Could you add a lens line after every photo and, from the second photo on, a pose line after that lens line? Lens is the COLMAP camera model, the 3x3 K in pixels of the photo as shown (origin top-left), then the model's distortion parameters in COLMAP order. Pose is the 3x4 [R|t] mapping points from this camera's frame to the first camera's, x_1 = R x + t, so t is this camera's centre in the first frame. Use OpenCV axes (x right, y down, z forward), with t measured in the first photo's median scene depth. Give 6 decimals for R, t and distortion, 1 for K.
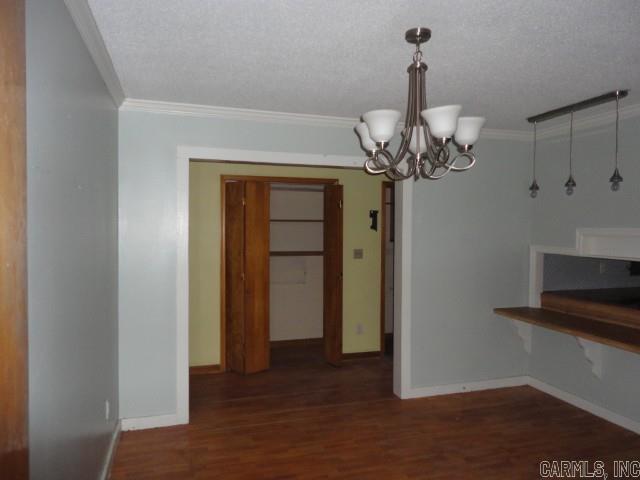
lens RADIAL K [[477.3, 0, 319.7], [0, 477.3, 239.0], [0, 0, 1]] dist [0.008082, 0.009667]
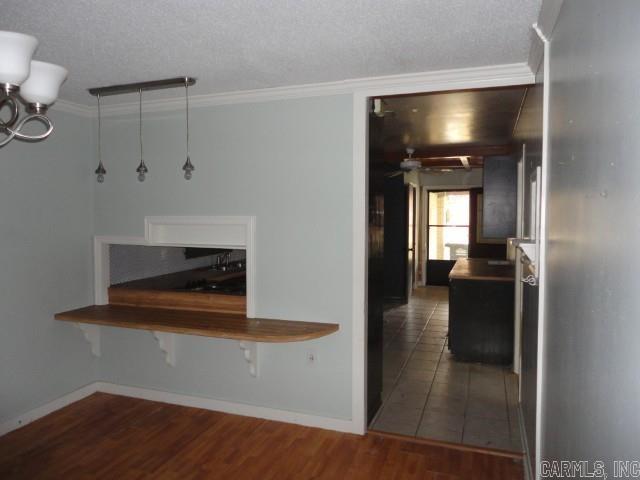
lens RADIAL K [[477.3, 0, 319.0], [0, 477.3, 238.4], [0, 0, 1]] dist [0.008082, 0.009667]
pose [[0.615160, -0.051714, 0.786704, -0.000813], [0.026734, 0.998641, 0.044741, -0.013010], [-0.787949, -0.006491, 0.615706, 0.150466]]
